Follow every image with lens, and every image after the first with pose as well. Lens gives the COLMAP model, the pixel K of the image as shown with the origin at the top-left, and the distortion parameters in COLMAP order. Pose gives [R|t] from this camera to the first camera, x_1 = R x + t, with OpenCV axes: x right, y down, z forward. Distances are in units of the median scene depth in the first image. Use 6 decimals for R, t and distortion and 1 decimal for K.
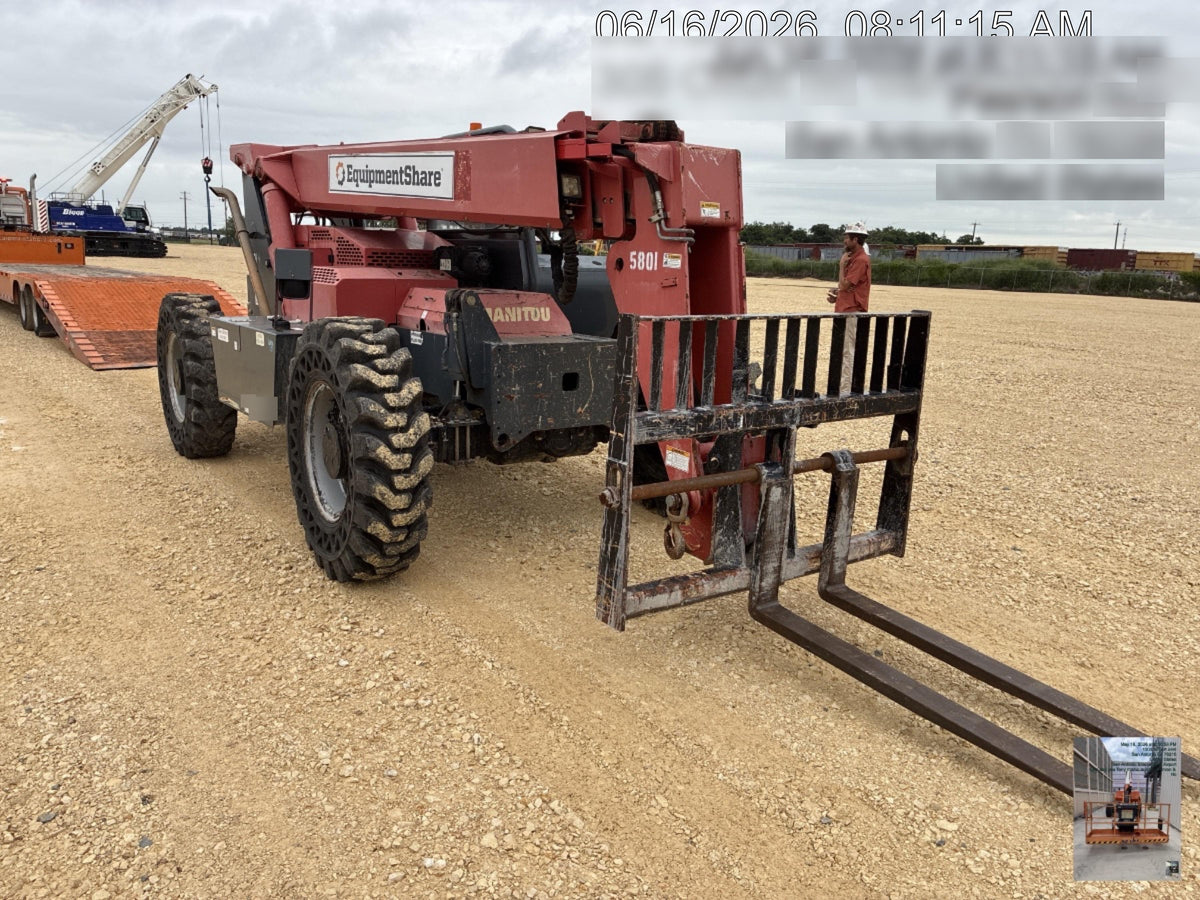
lens RADIAL K [[910.8, 0, 594.0], [0, 910.8, 458.0], [0, 0, 1]] dist [0.023195, -0.014063]
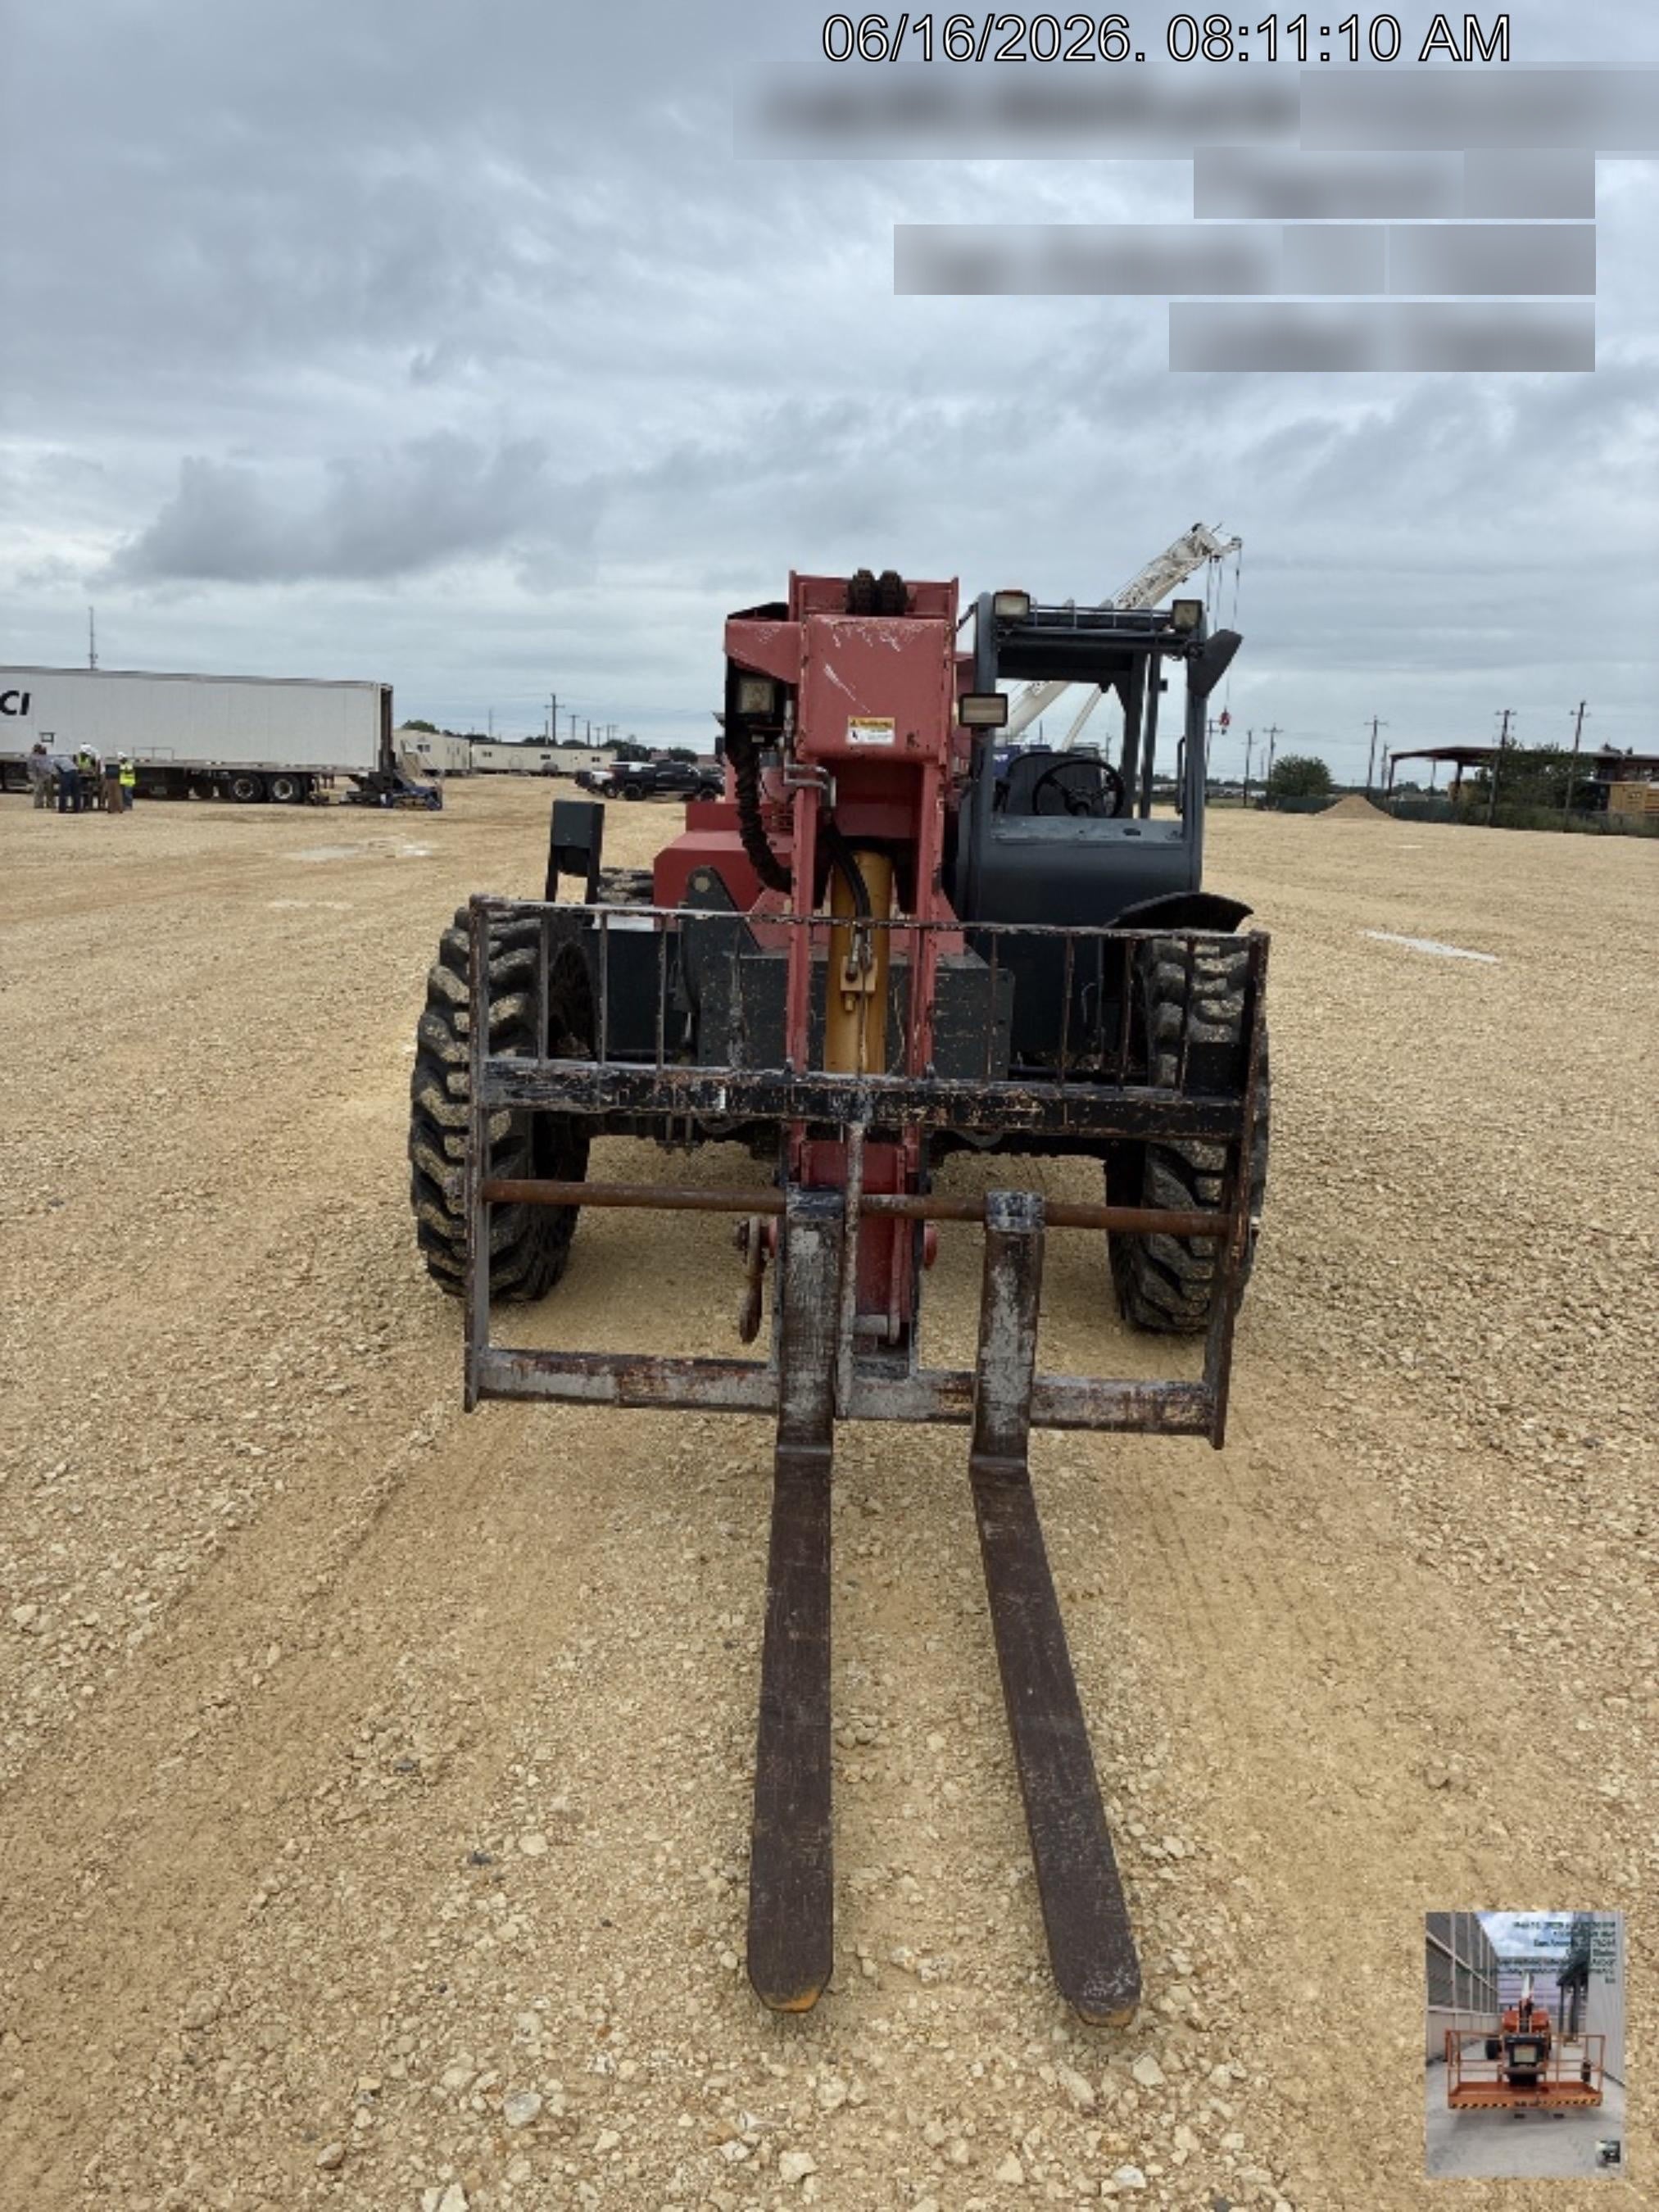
lens RADIAL K [[1694.7, 0, 832.0], [0, 1694.7, 1079.9], [0, 0, 1]] dist [0.022815, -0.005474]
pose [[0.797723, 0.103862, -0.594013, 0.648248], [-0.146001, 0.989014, -0.023143, -0.028795], [0.585083, 0.105188, 0.804123, 0.150266]]
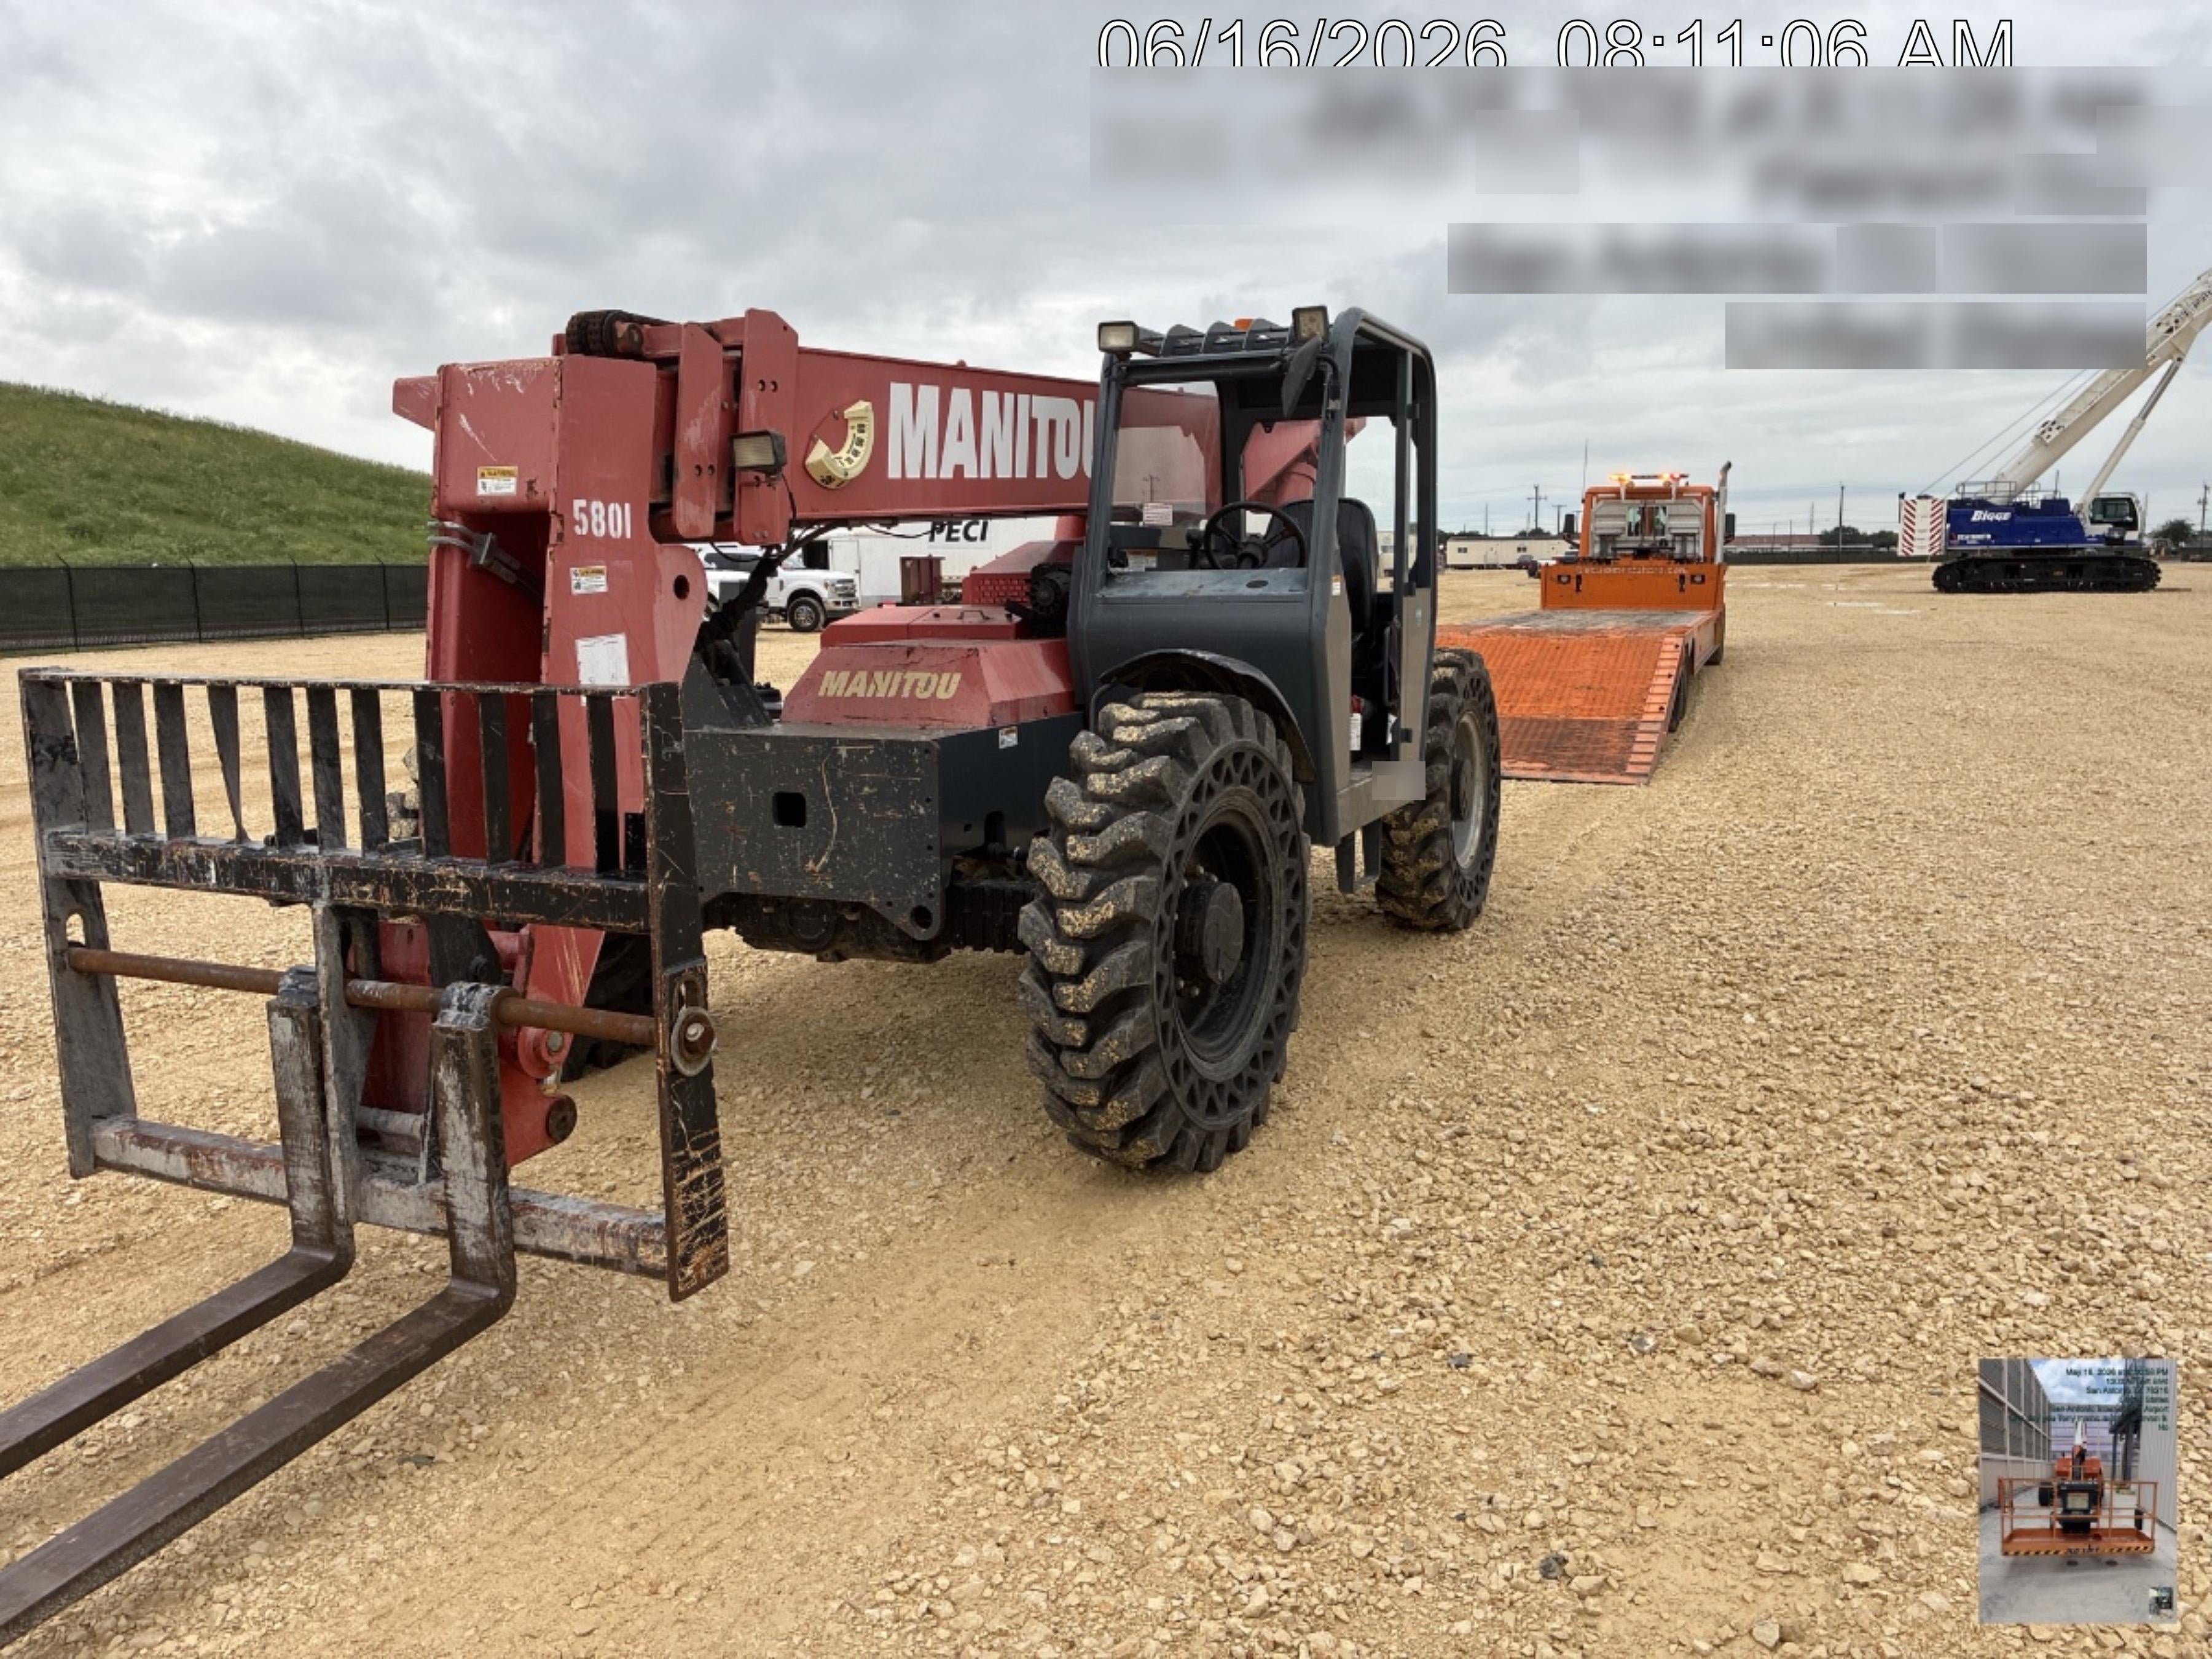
lens RADIAL K [[1694.7, 0, 1113.2], [0, 1694.7, 816.9], [0, 0, 1]] dist [0.022815, -0.005474]
pose [[0.500214, 0.087082, -0.861512, 0.998735], [-0.161501, 0.986854, 0.005980, -0.126646], [0.850707, 0.136143, 0.507702, 0.722366]]
